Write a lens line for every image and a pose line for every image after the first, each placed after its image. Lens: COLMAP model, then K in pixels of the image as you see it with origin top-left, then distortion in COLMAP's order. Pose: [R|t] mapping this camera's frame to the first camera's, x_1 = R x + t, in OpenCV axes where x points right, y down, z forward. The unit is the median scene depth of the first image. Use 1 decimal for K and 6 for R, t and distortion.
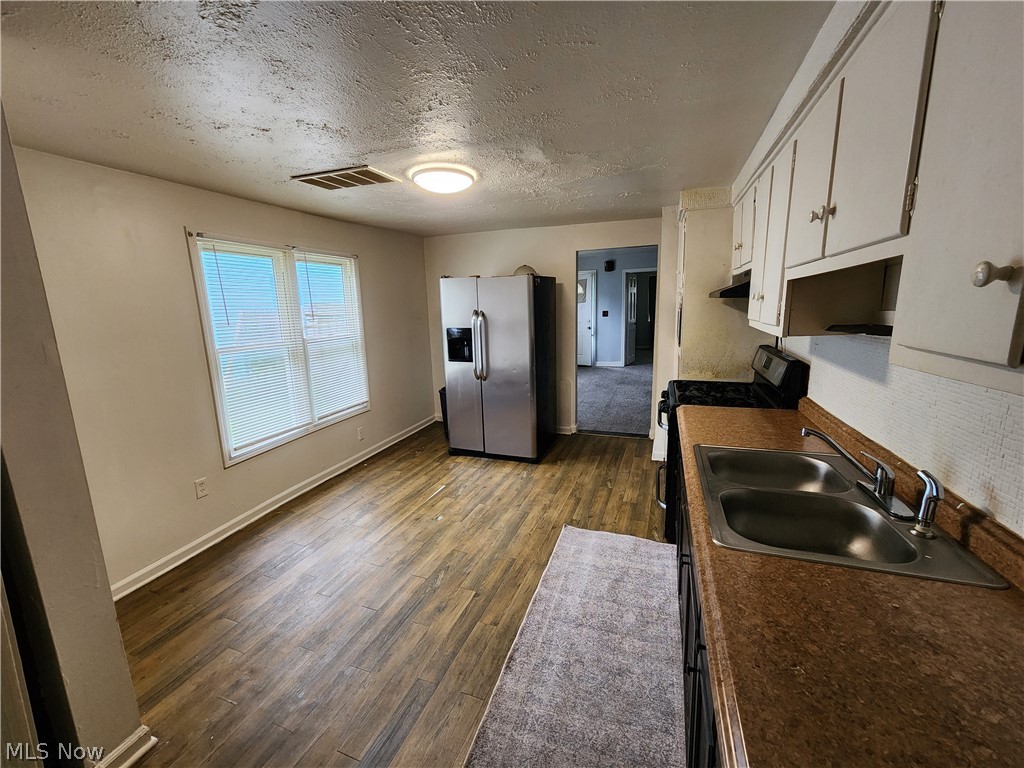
lens RADIAL K [[422.2, 0, 507.6], [0, 422.2, 380.1], [0, 0, 1]] dist [0.001189, 0.001249]
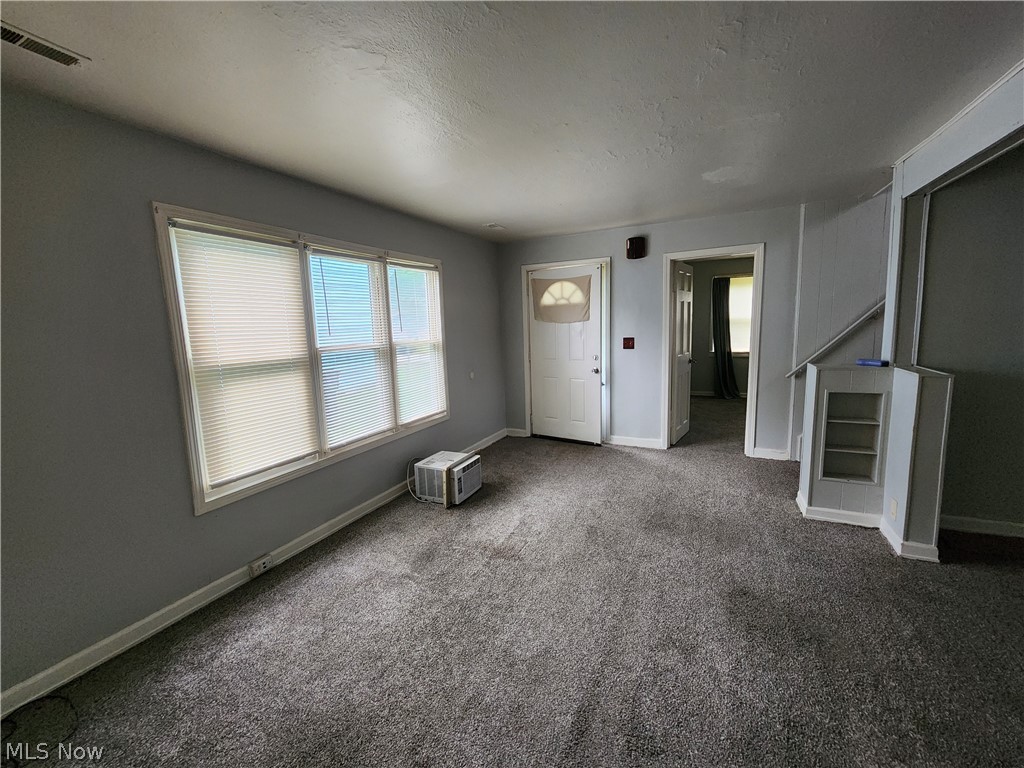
lens RADIAL K [[422.2, 0, 511.4], [0, 422.2, 379.4], [0, 0, 1]] dist [0.001189, 0.001249]
pose [[0.994385, 0.018021, -0.104273, 0.380618], [-0.022674, 0.998791, -0.043612, -0.232631], [0.103361, 0.045732, 0.993592, 1.271693]]
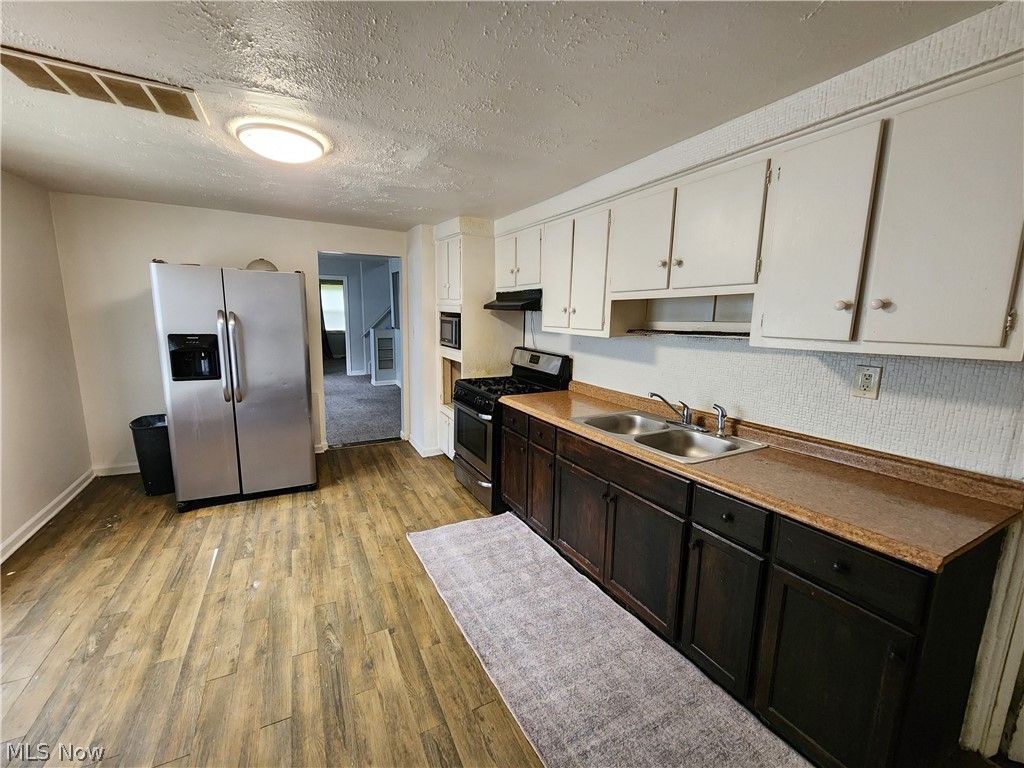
lens RADIAL K [[422.2, 0, 504.0], [0, 422.2, 383.2], [0, 0, 1]] dist [0.001189, 0.001249]
pose [[0.669769, -0.082115, 0.738015, -0.338944], [0.095090, 0.995169, 0.024431, -0.006002], [-0.736456, 0.053815, 0.674342, 0.127130]]
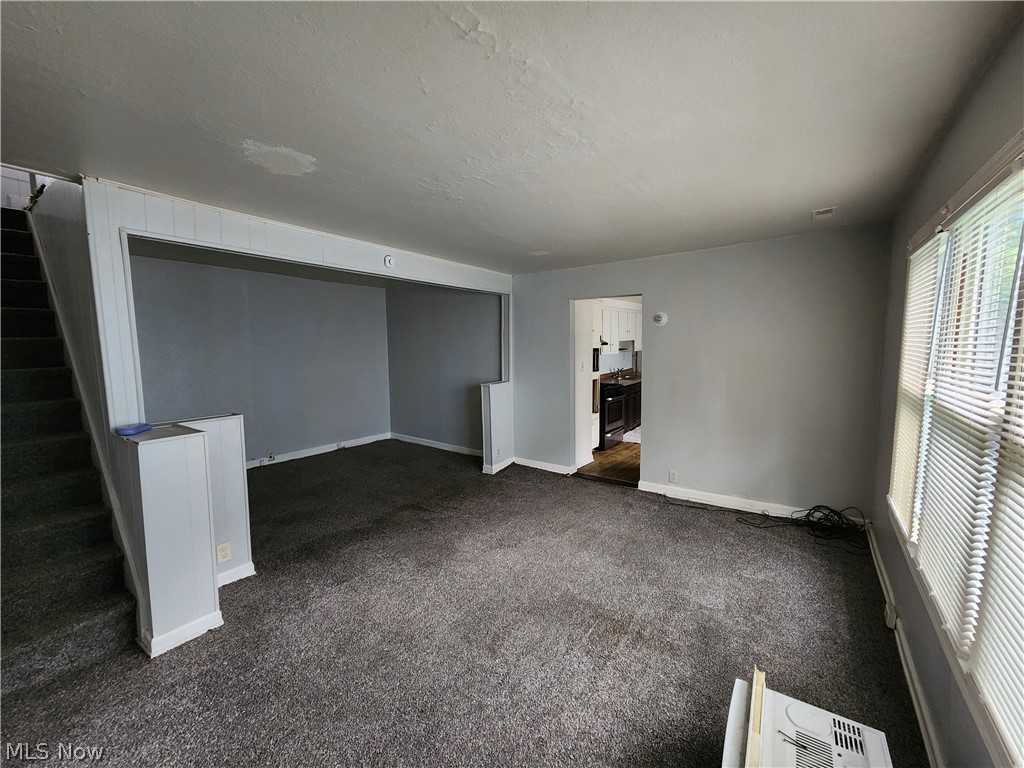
lens RADIAL K [[422.2, 0, 509.6], [0, 422.2, 386.6], [0, 0, 1]] dist [0.001189, 0.001249]
pose [[-0.964394, 0.019538, 0.263746, 0.270193], [0.090635, 0.961292, 0.260199, -0.491322], [-0.248454, 0.274839, -0.928835, 2.600455]]
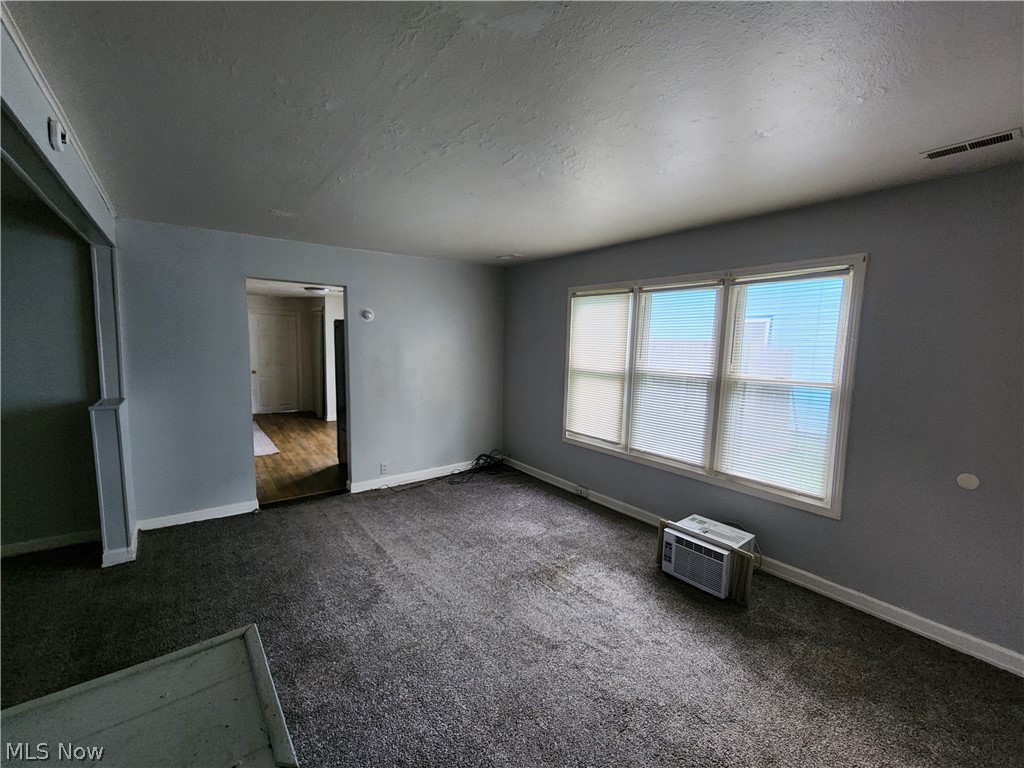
lens RADIAL K [[422.2, 0, 508.6], [0, 422.2, 384.4], [0, 0, 1]] dist [0.001189, 0.001249]
pose [[-0.538730, 0.113618, -0.834782, 0.962094], [-0.152057, 0.961478, 0.228993, -0.470445], [0.828643, 0.250300, -0.500701, 2.306620]]
